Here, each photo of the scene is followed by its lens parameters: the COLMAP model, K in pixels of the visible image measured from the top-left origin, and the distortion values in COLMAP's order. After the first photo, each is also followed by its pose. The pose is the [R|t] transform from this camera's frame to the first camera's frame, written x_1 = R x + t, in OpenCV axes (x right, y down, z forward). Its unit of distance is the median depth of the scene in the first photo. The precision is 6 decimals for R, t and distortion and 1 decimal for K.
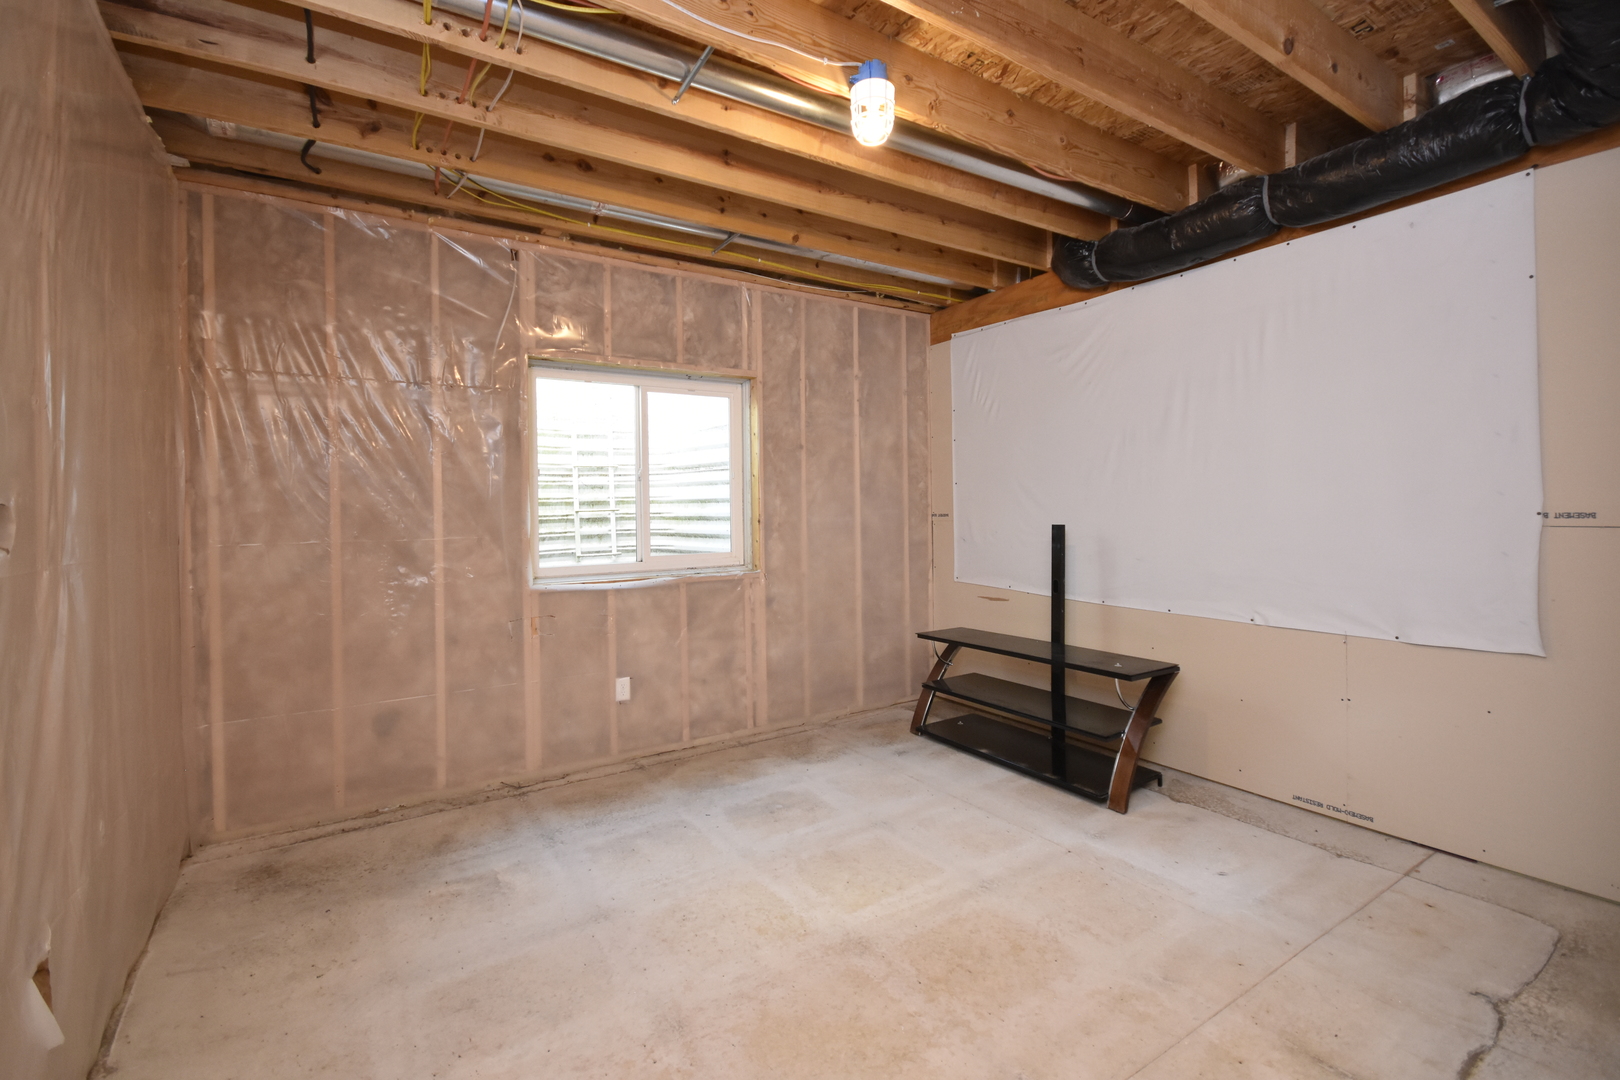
lens RADIAL K [[710.6, 0, 802.2], [0, 710.6, 516.1], [0, 0, 1]] dist [0.000419, -0.000878]
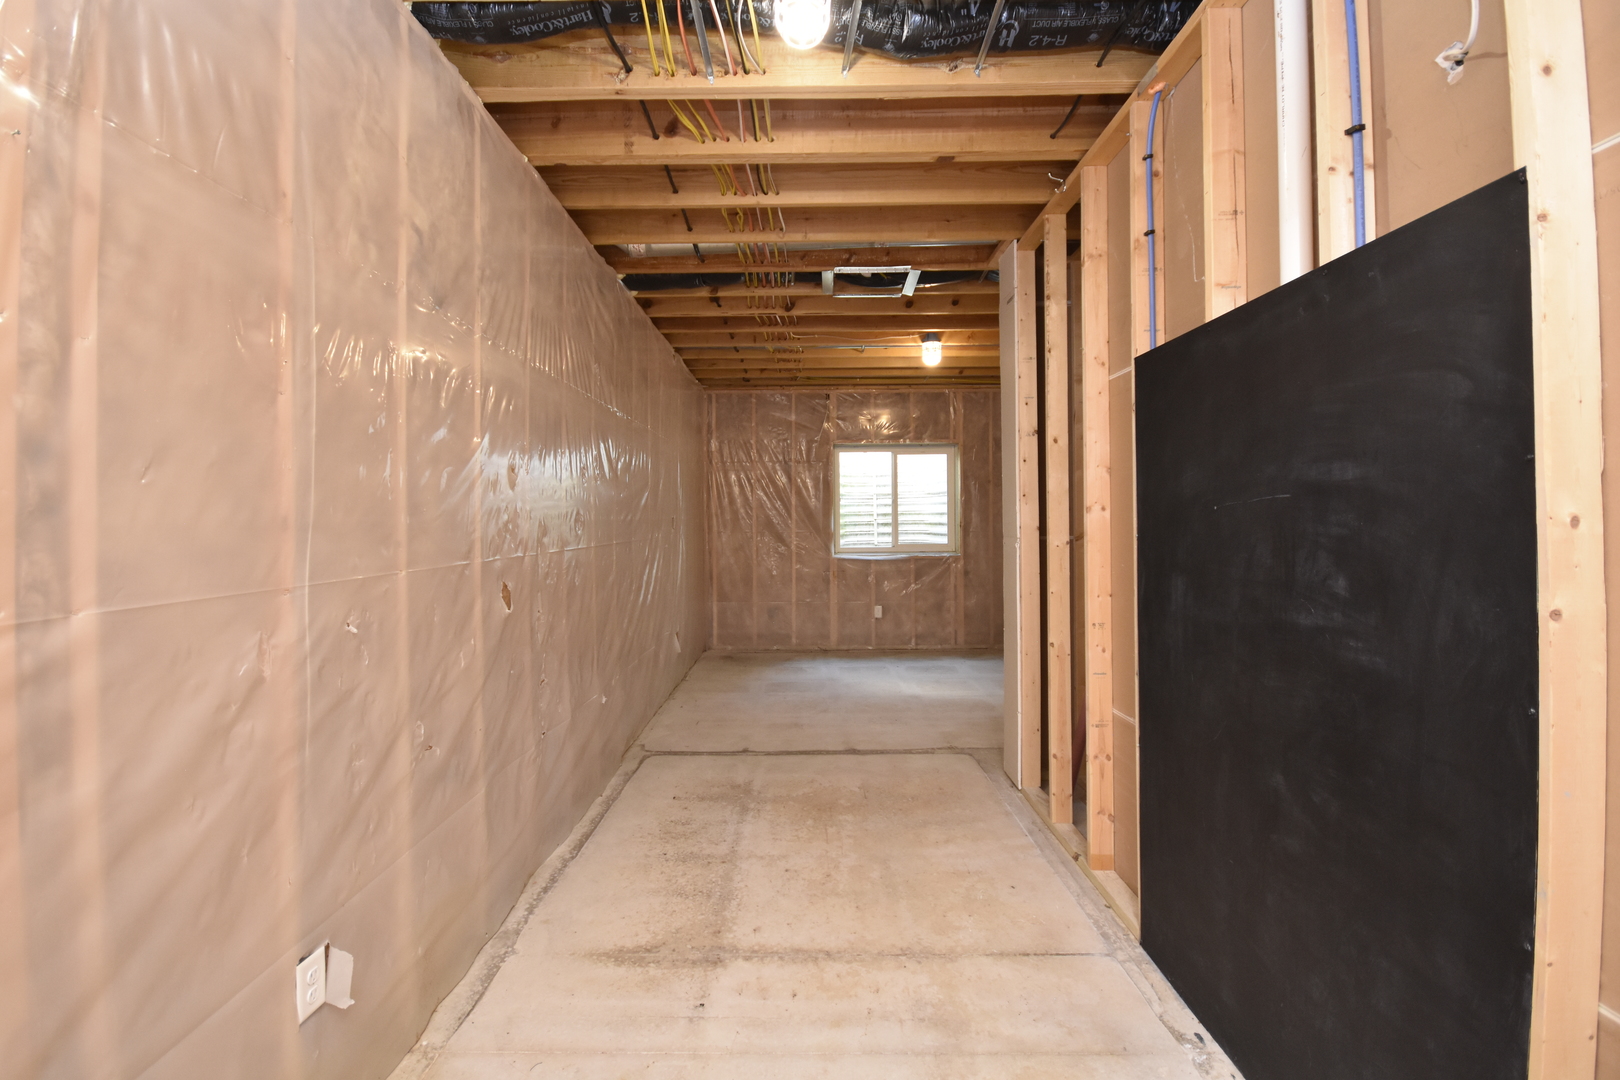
lens RADIAL K [[710.6, 0, 802.2], [0, 710.6, 516.1], [0, 0, 1]] dist [0.000419, -0.000878]
pose [[0.845246, 0.004423, -0.534360, 0.644408], [-0.008861, 0.999944, -0.005741, -0.003638], [0.534305, 0.009588, 0.845238, -0.795135]]
